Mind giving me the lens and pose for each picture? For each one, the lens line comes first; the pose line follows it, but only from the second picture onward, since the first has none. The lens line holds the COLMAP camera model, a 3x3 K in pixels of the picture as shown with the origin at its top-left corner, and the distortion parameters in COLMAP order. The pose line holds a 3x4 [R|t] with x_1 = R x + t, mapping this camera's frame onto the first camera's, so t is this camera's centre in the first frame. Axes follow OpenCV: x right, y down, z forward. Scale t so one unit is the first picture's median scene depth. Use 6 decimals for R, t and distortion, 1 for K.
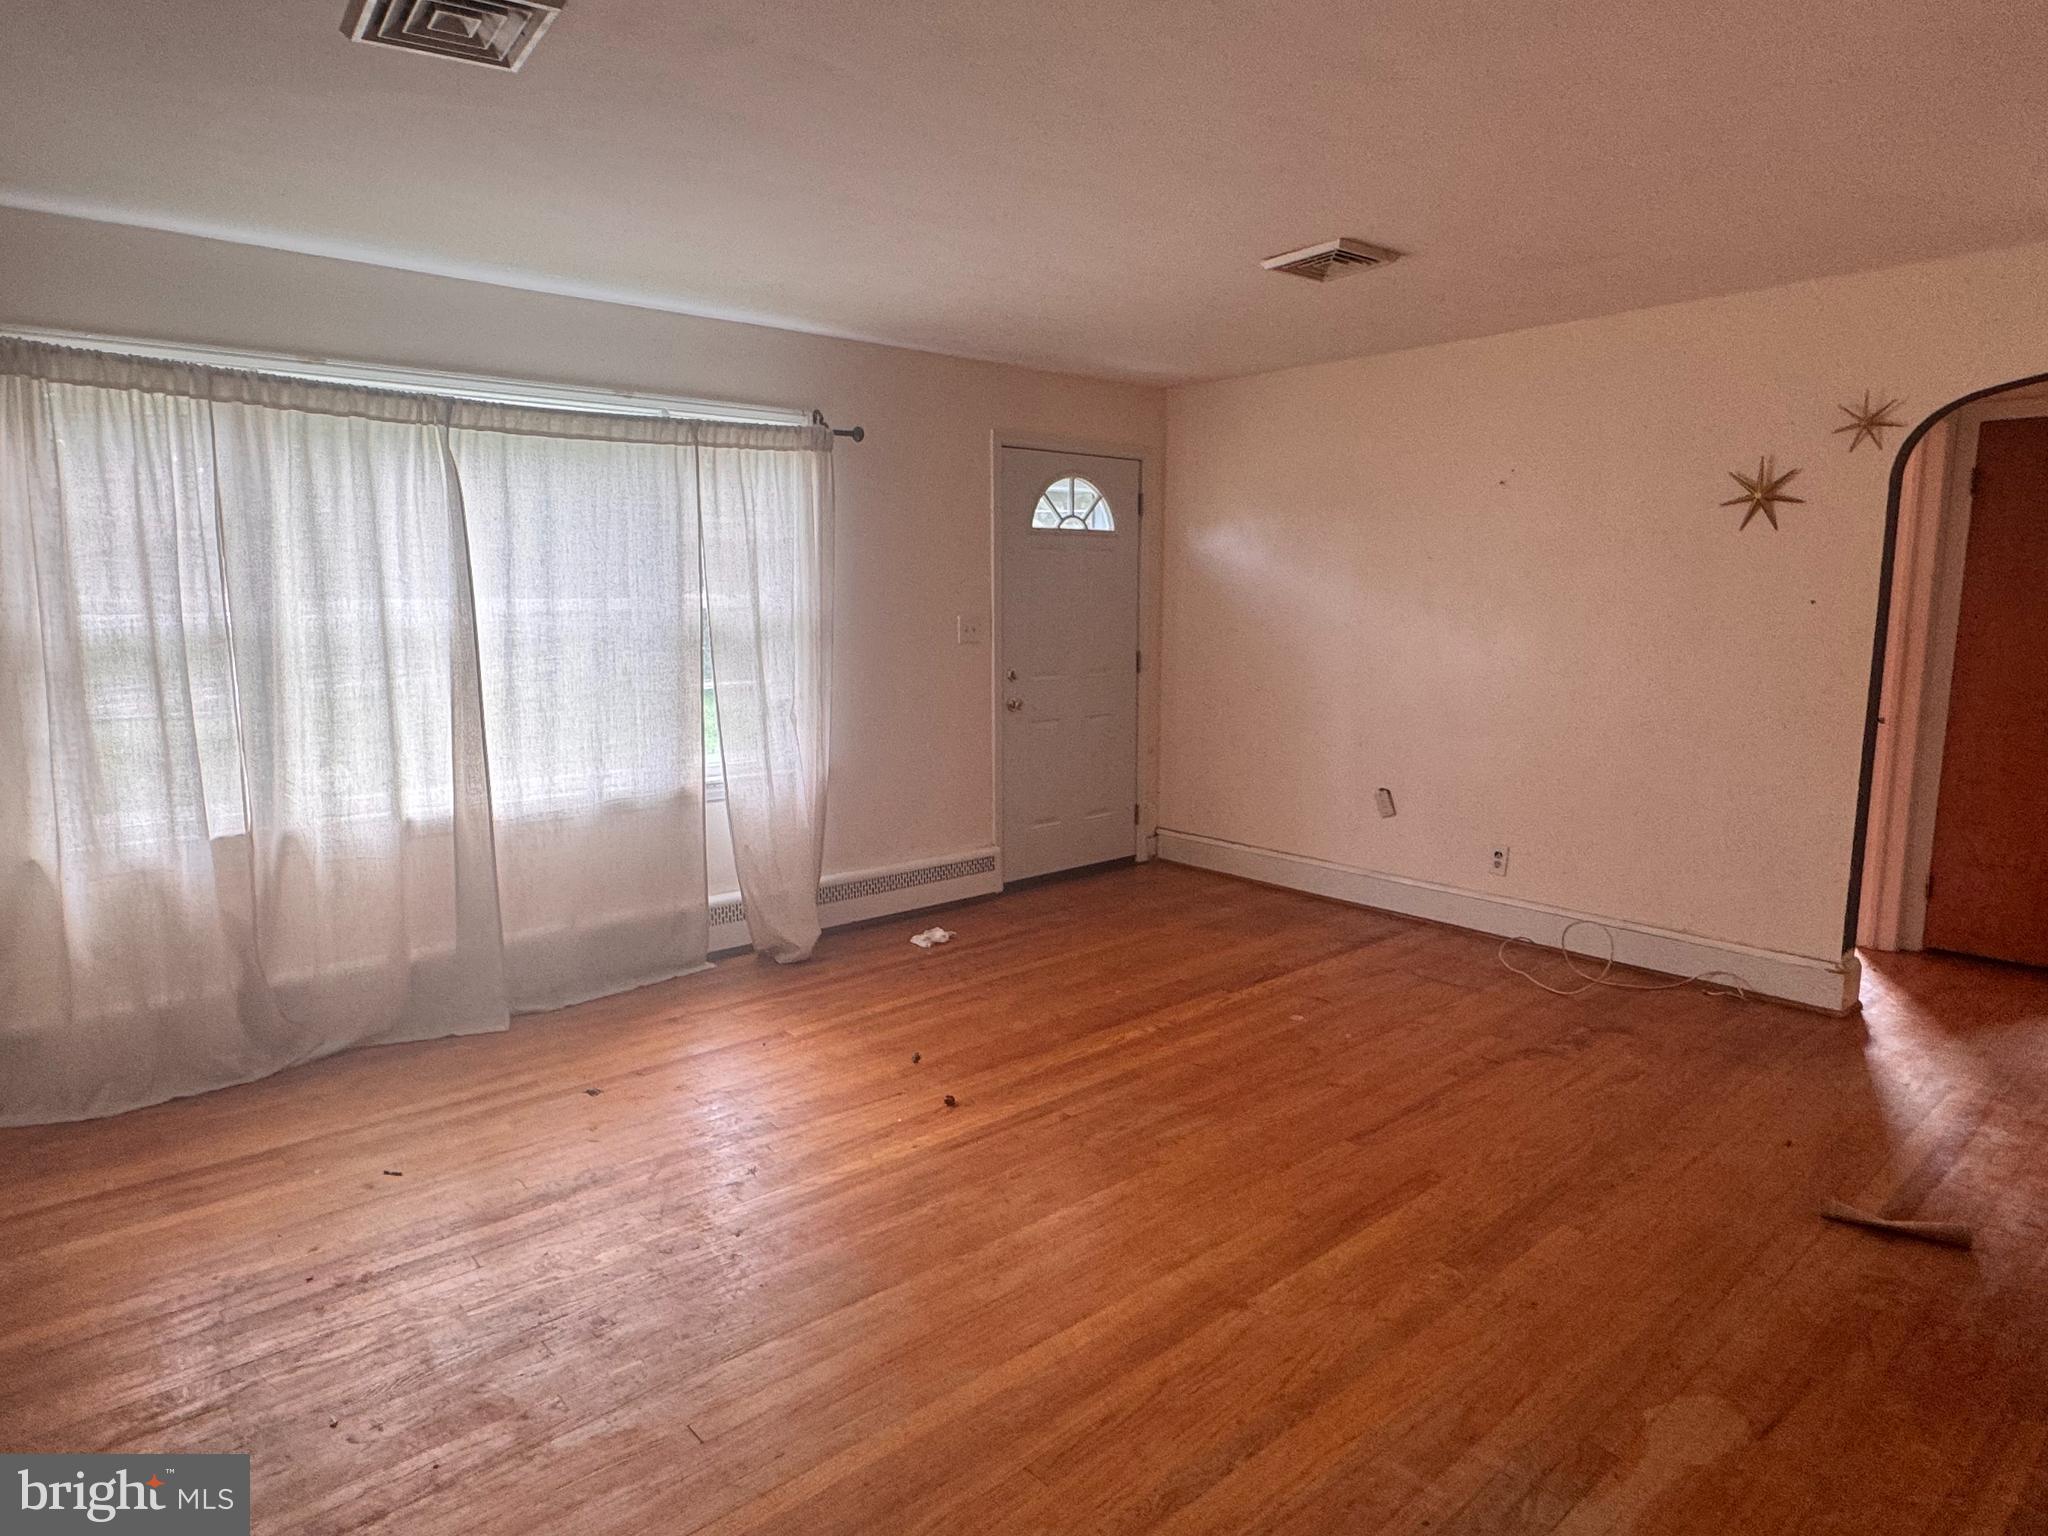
lens RADIAL K [[1206.1, 0, 1013.9], [0, 1206.1, 762.5], [0, 0, 1]] dist [-0.004128, -0.001200]
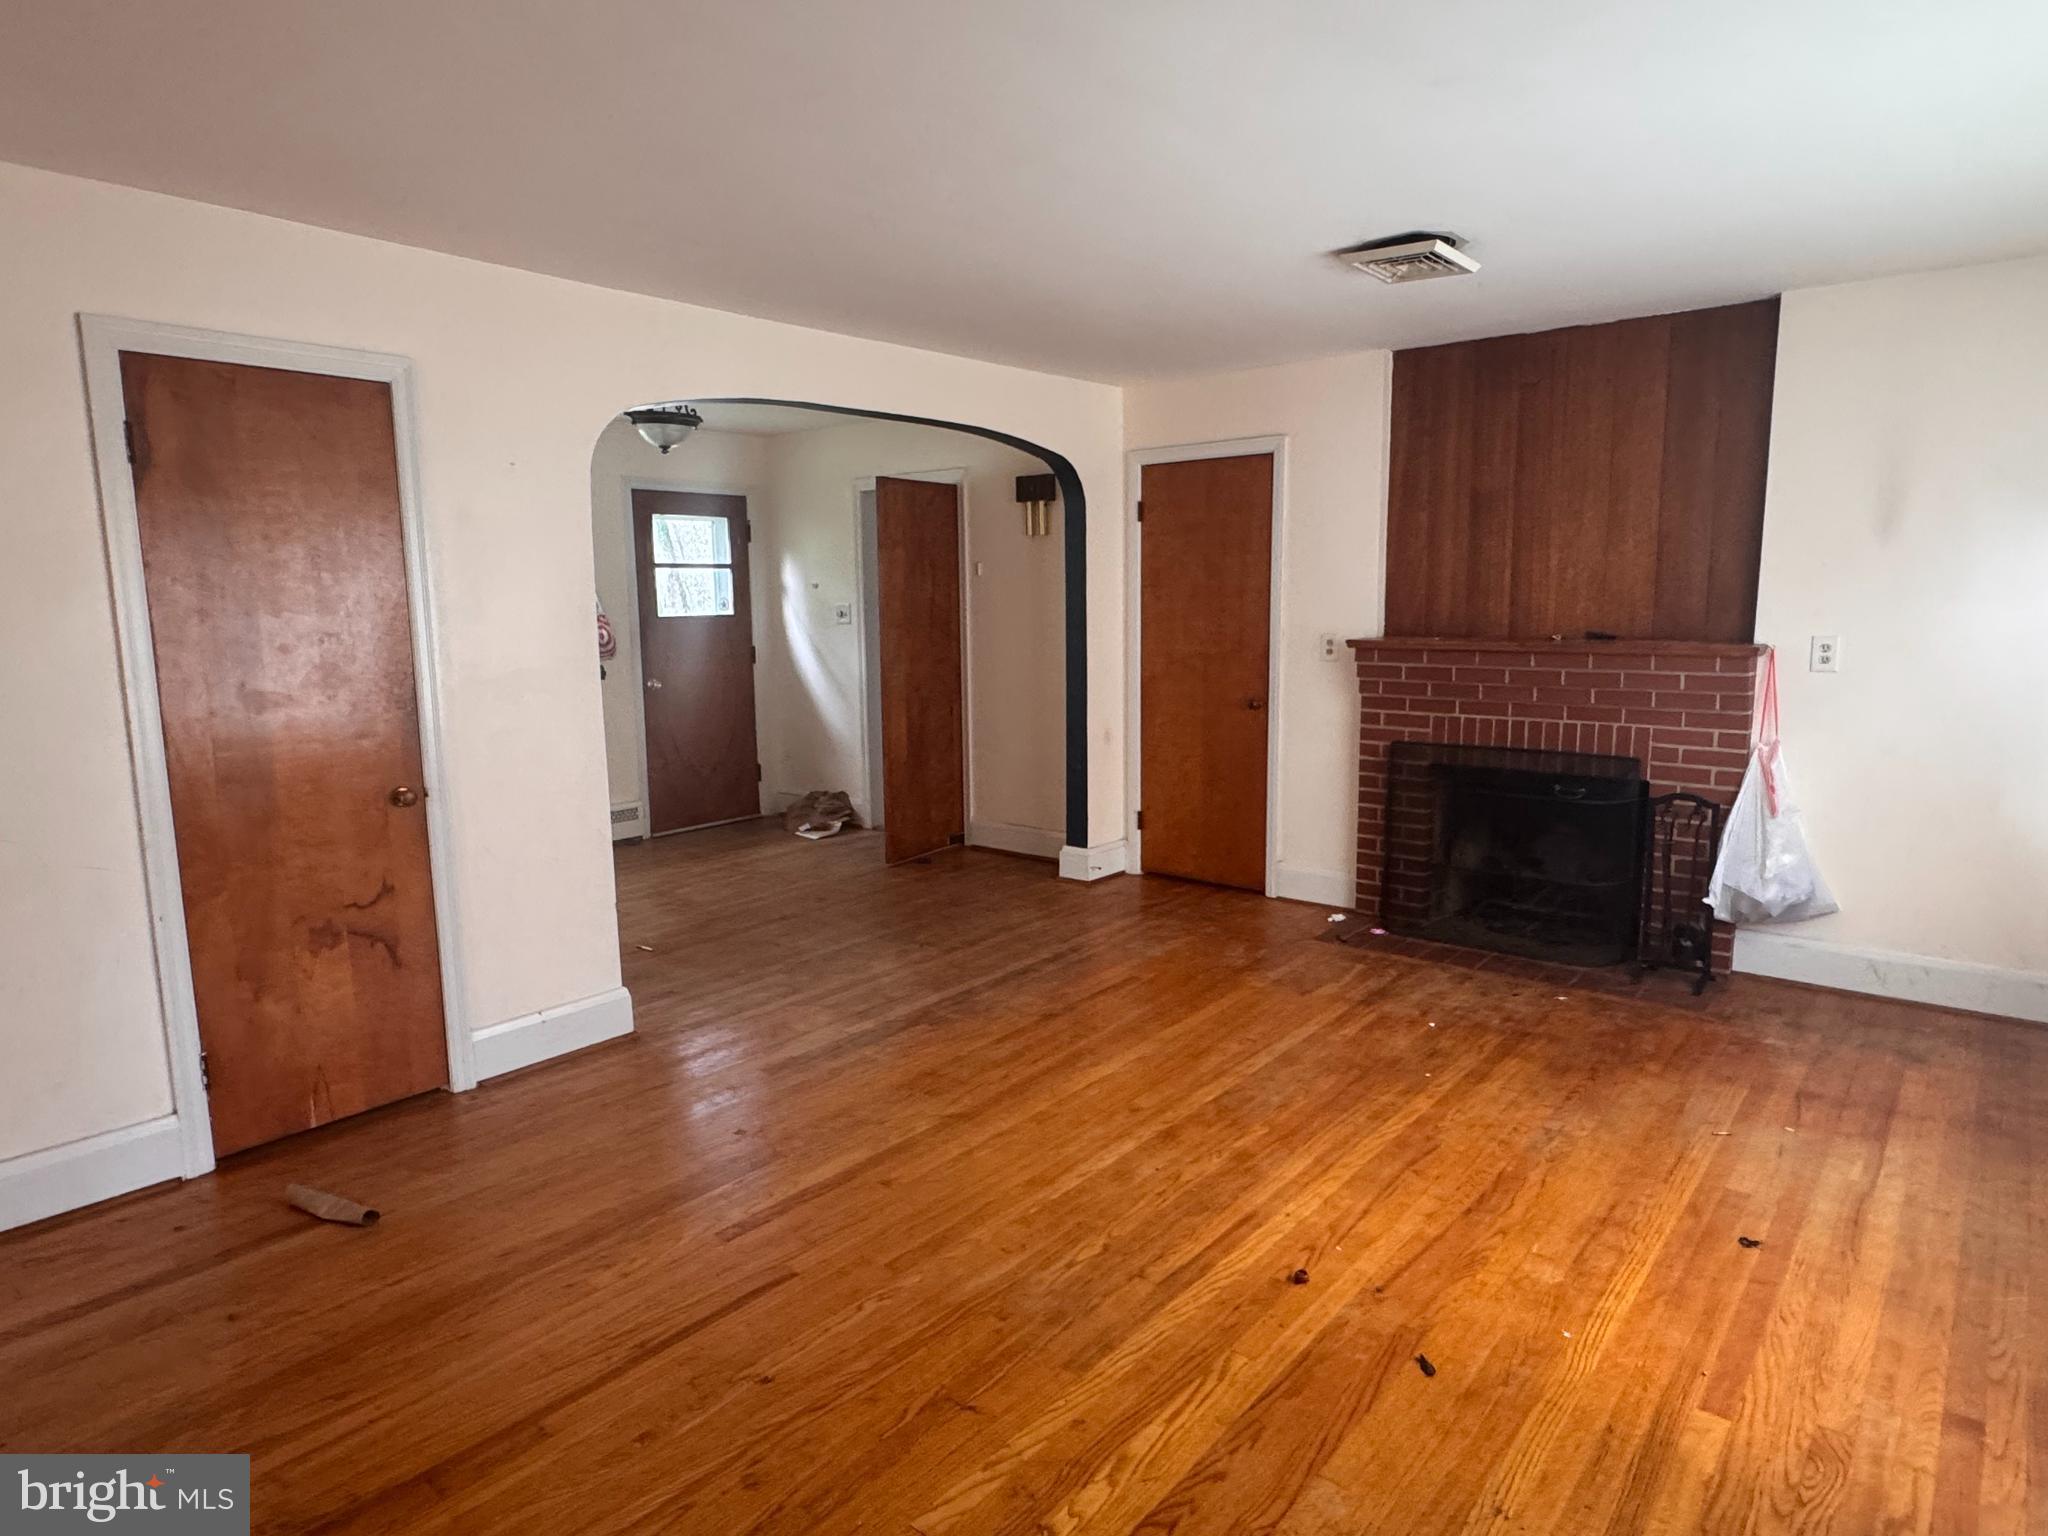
lens RADIAL K [[1206.1, 0, 1028.8], [0, 1206.1, 765.7], [0, 0, 1]] dist [-0.004128, -0.001200]
pose [[-0.985712, 0.033067, -0.165164, 0.183833], [-0.015616, 0.958379, 0.285071, -0.190042], [0.167717, 0.283577, -0.944169, 1.281553]]
